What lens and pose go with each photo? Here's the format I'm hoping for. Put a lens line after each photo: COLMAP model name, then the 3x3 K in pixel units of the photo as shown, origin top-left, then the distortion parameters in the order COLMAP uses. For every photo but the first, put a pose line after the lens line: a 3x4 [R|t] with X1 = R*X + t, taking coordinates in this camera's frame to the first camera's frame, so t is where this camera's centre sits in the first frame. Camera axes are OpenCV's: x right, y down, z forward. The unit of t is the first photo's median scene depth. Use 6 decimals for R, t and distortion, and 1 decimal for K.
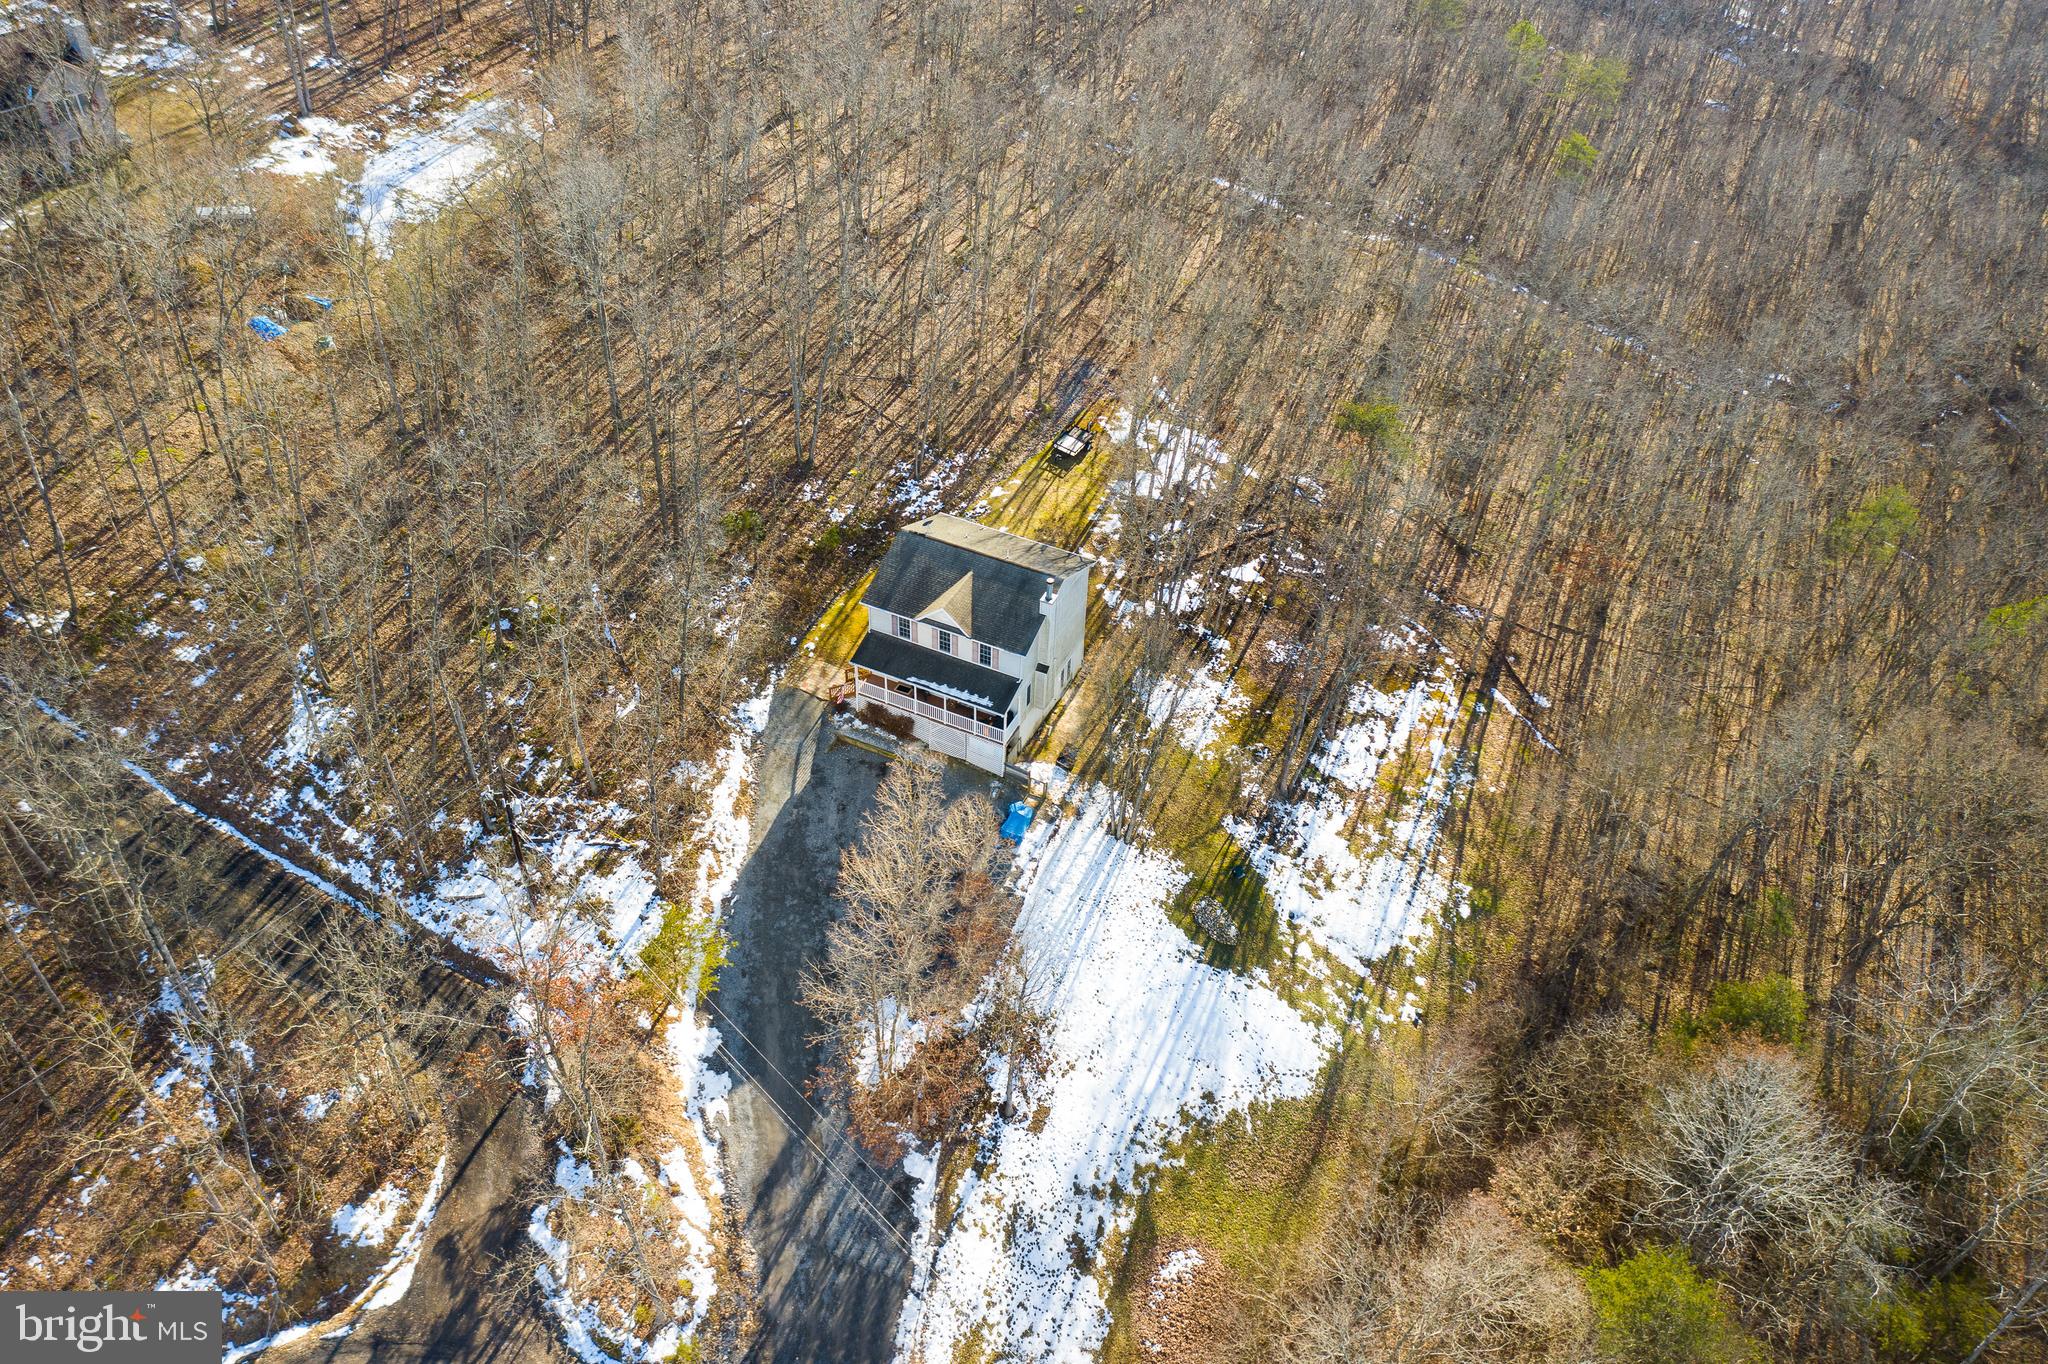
lens RADIAL K [[1627.0, 0, 1019.0], [0, 1627.0, 658.6], [0, 0, 1]] dist [-0.011290, 0.004373]
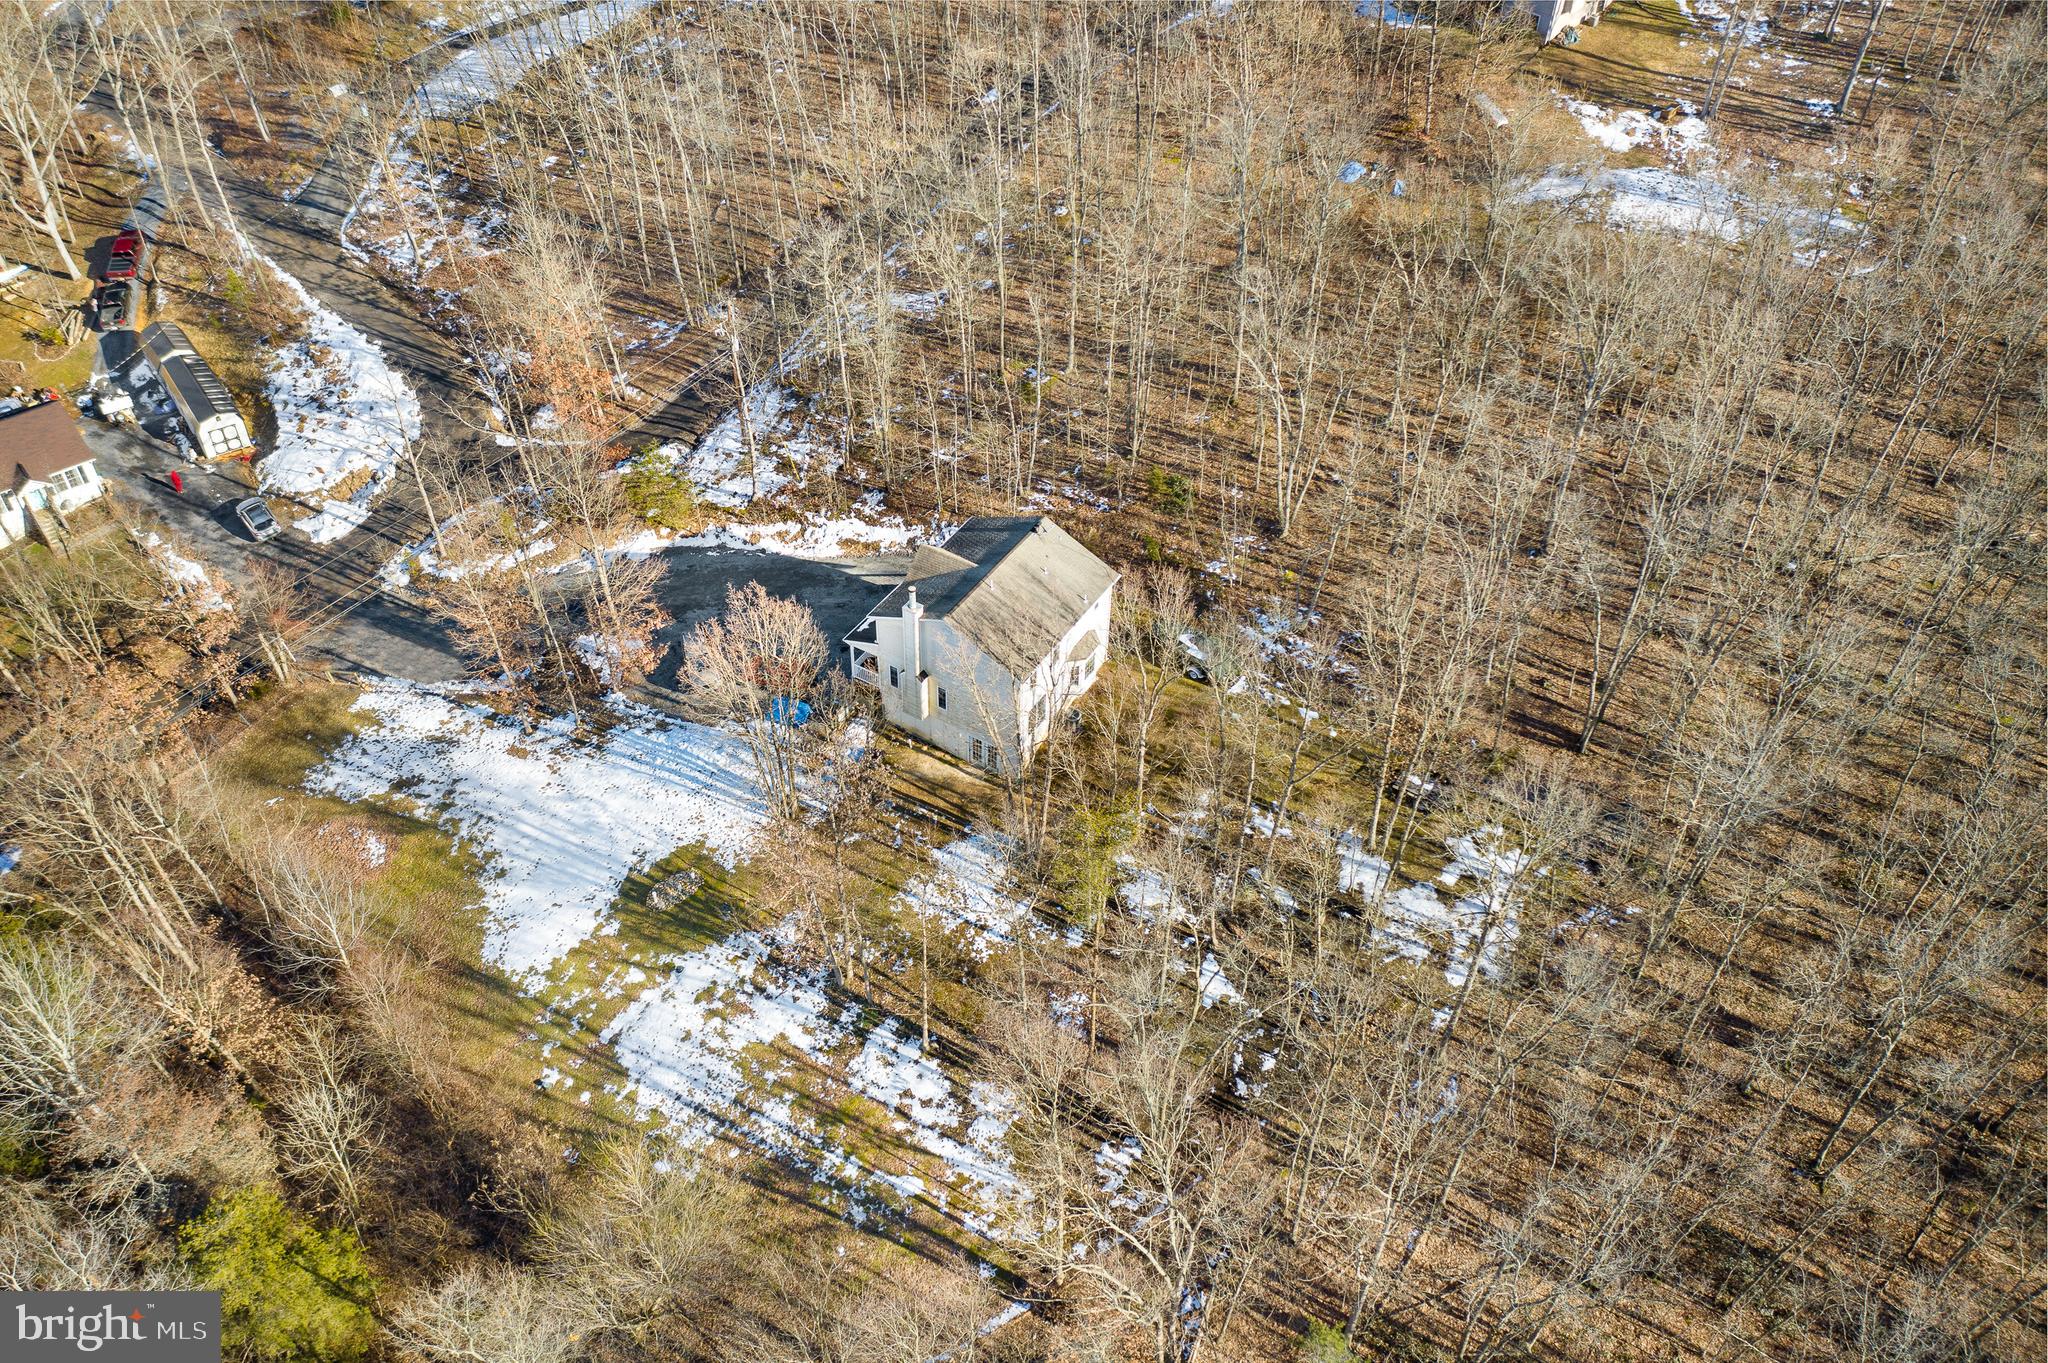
lens RADIAL K [[1627.0, 0, 1019.0], [0, 1627.0, 658.1], [0, 0, 1]] dist [-0.011290, 0.004373]
pose [[-0.102978, 0.648132, -0.754534, 0.738885], [-0.661677, 0.521750, 0.538480, -0.567699], [0.742684, 0.554709, 0.375125, 0.702444]]
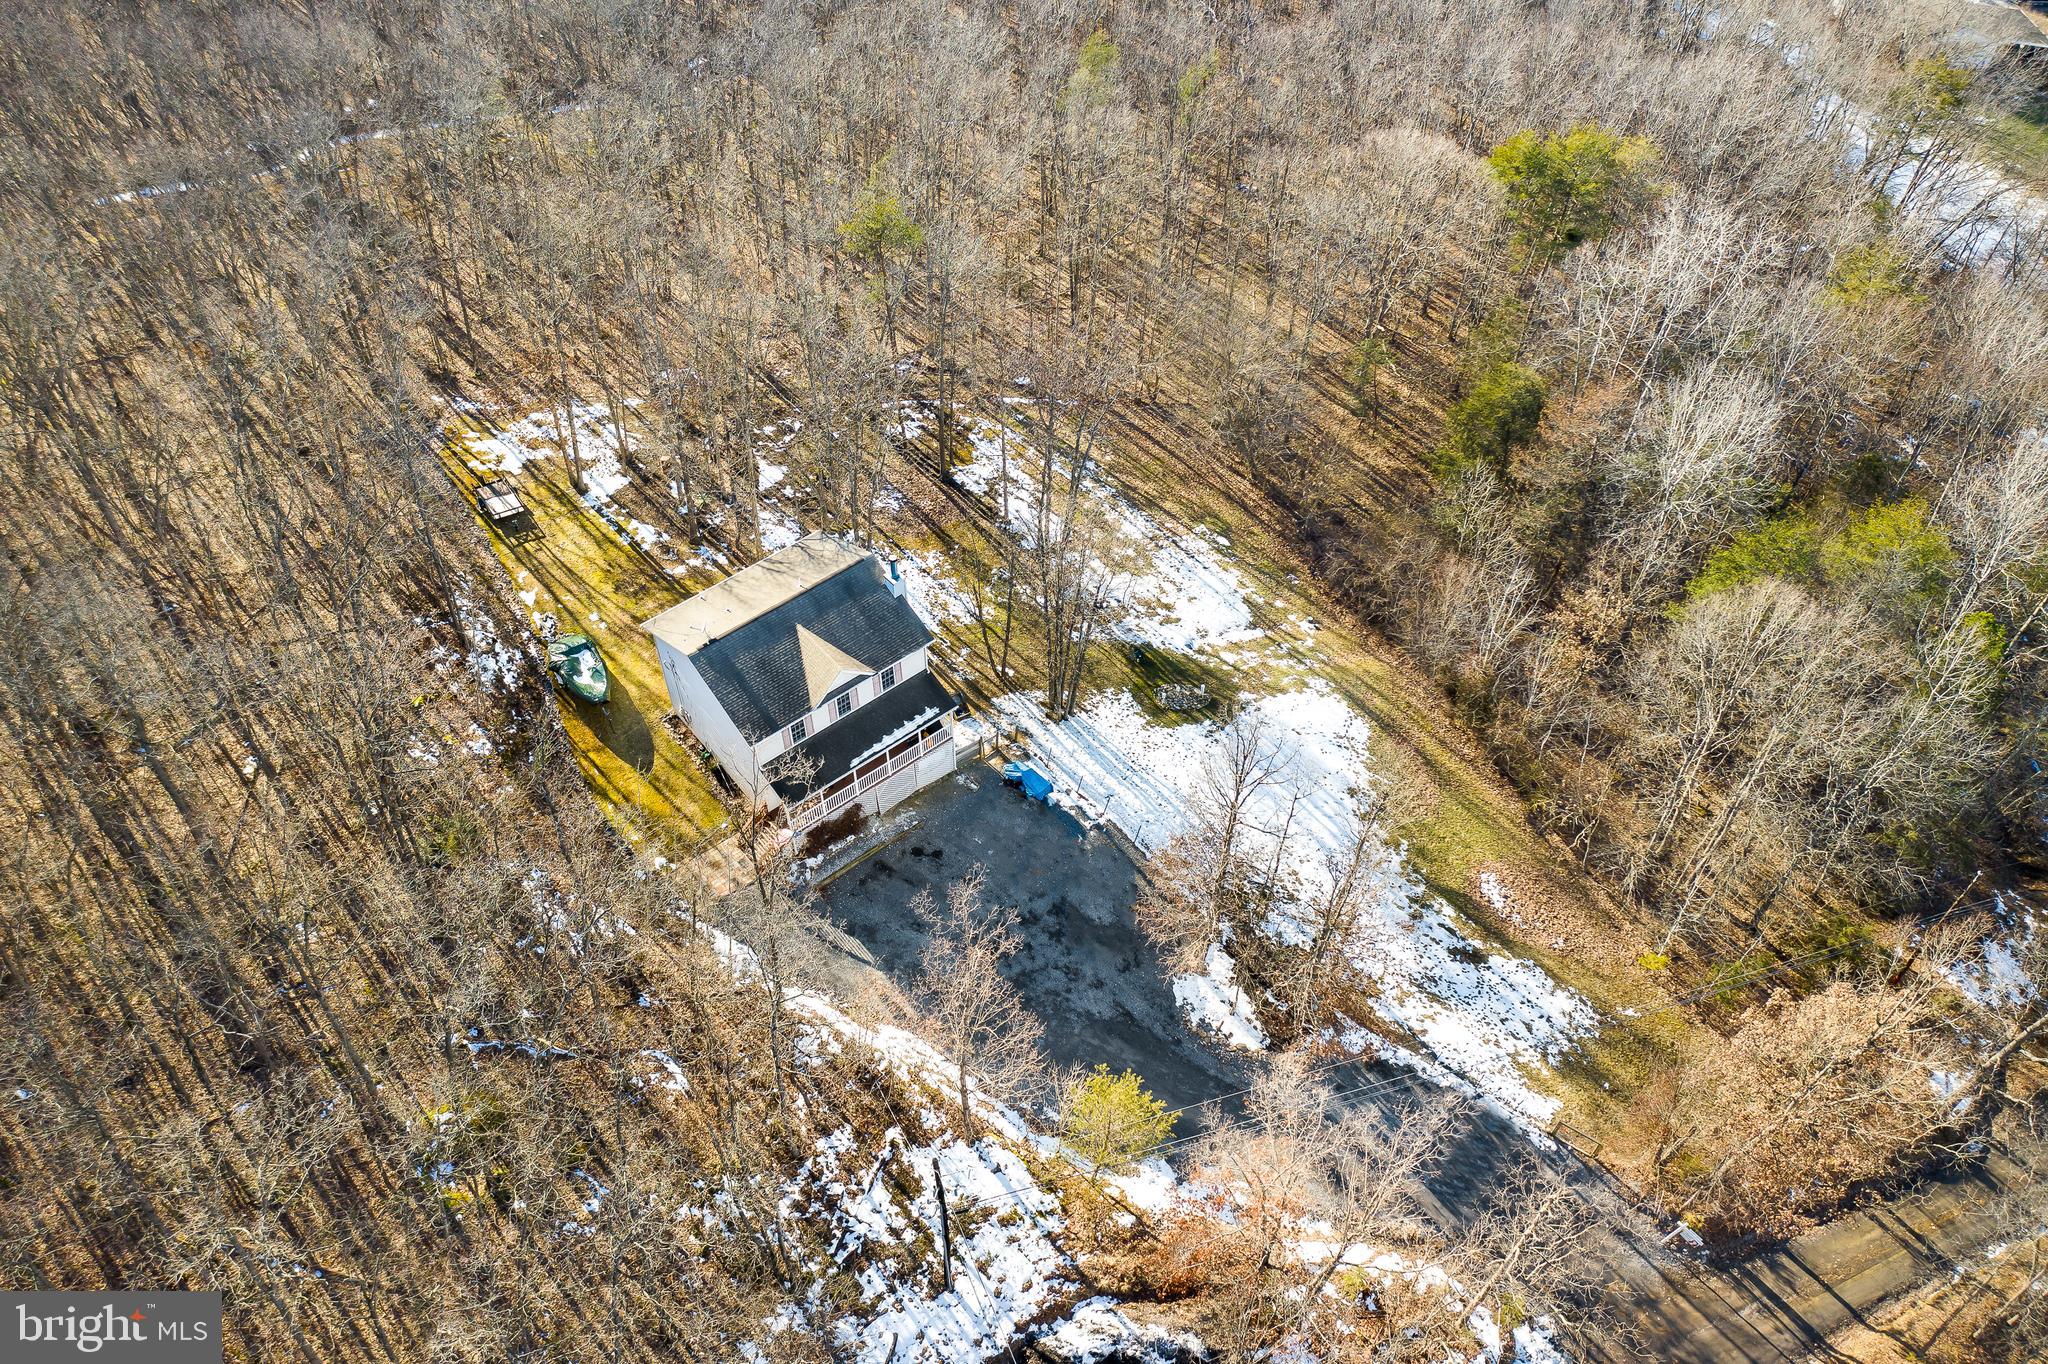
lens RADIAL K [[1627.0, 0, 1019.0], [0, 1627.0, 658.6], [0, 0, 1]] dist [-0.011290, 0.004373]
pose [[0.430347, -0.690758, 0.581081, -0.481782], [0.604967, 0.698482, 0.382281, -0.295013], [-0.669938, 0.187021, 0.718475, 0.340645]]
